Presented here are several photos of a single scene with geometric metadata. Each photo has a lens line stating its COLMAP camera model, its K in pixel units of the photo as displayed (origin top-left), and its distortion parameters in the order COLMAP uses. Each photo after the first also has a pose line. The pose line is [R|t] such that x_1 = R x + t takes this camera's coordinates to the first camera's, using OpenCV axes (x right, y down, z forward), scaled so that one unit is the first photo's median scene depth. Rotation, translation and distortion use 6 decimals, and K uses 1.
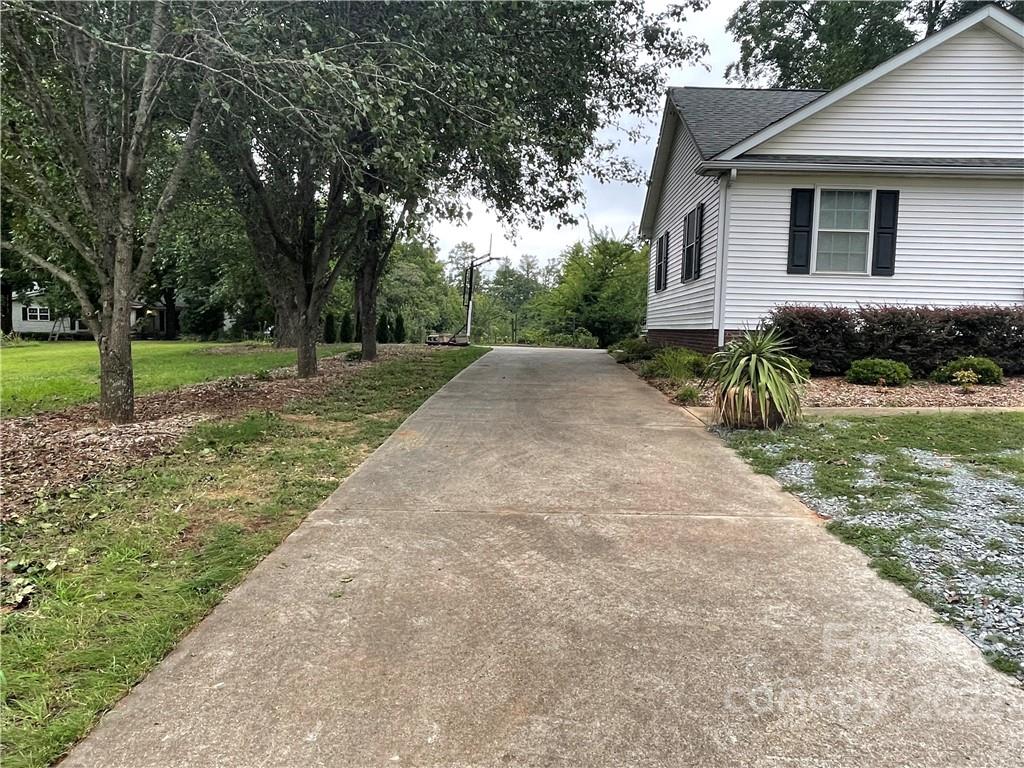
lens RADIAL K [[687.4, 0, 512.0], [0, 687.4, 384.0], [0, 0, 1]] dist [0.001493, 0.000109]
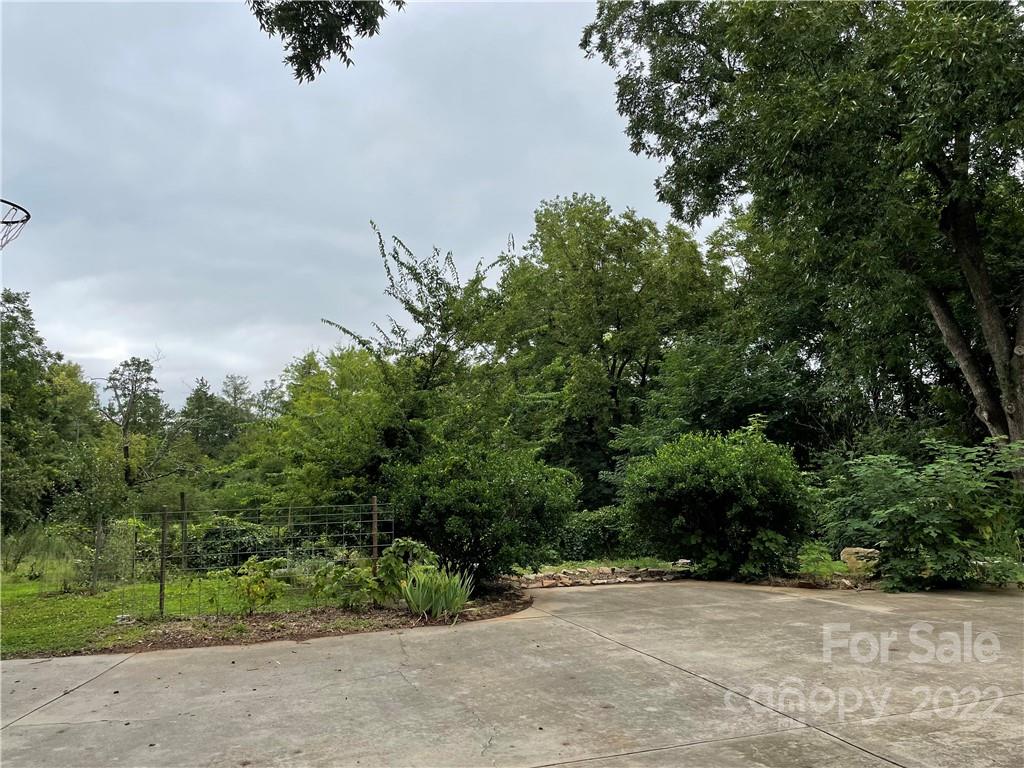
lens RADIAL K [[772.6, 0, 516.2], [0, 772.6, 379.5], [0, 0, 1]] dist [0.086838, -0.115692]
pose [[0.933692, -0.013153, 0.357834, 0.006408], [0.079534, 0.981981, -0.171430, -0.021081], [-0.349132, 0.188523, 0.917914, 0.157896]]
